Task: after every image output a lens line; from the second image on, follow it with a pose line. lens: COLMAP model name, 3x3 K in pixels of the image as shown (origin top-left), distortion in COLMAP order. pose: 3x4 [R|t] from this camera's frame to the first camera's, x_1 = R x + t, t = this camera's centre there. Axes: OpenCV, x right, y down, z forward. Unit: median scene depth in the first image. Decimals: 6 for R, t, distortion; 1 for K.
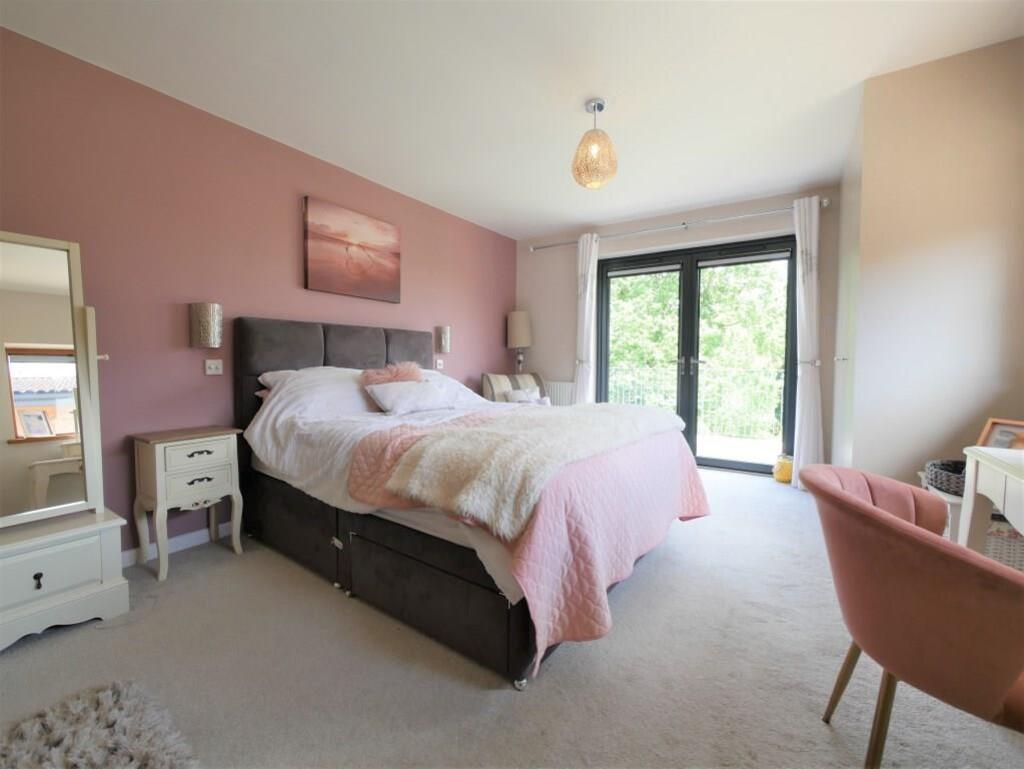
lens RADIAL K [[433.0, 0, 512.0], [0, 433.0, 384.5], [0, 0, 1]] dist [0.000930, 0.000239]
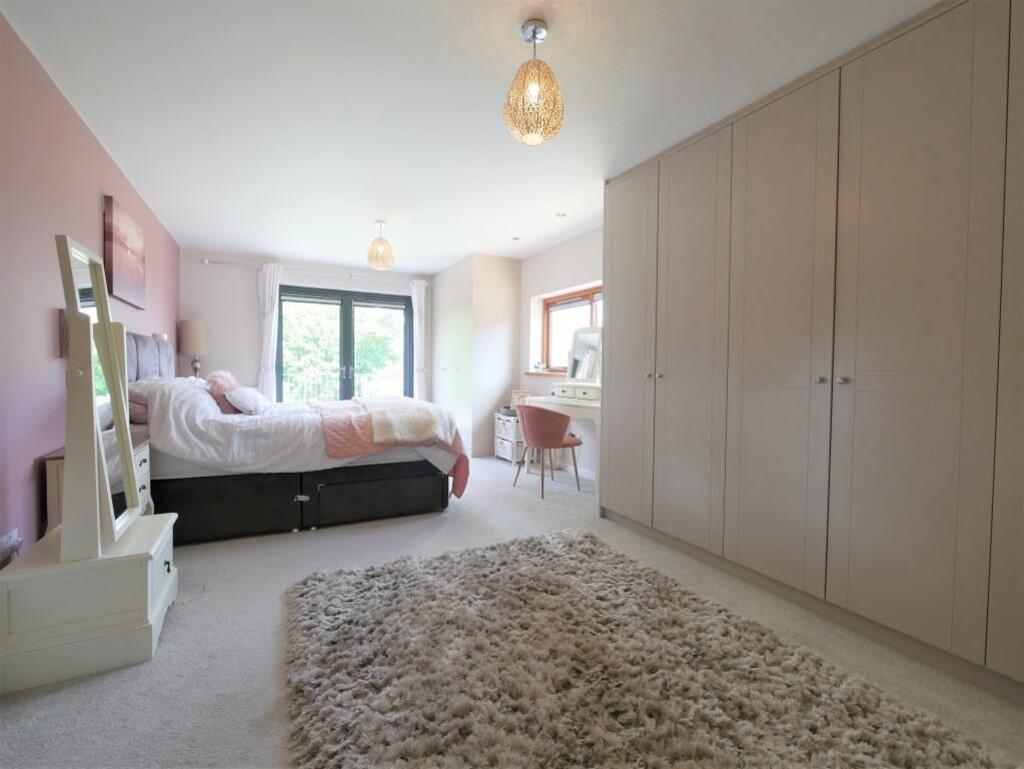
lens RADIAL K [[433.0, 0, 512.0], [0, 433.0, 384.5], [0, 0, 1]] dist [0.000930, 0.000239]
pose [[0.451596, -0.032729, 0.891622, -0.803639], [0.042766, 0.998972, 0.015009, -0.000694], [-0.891197, 0.031353, 0.452532, -0.166907]]
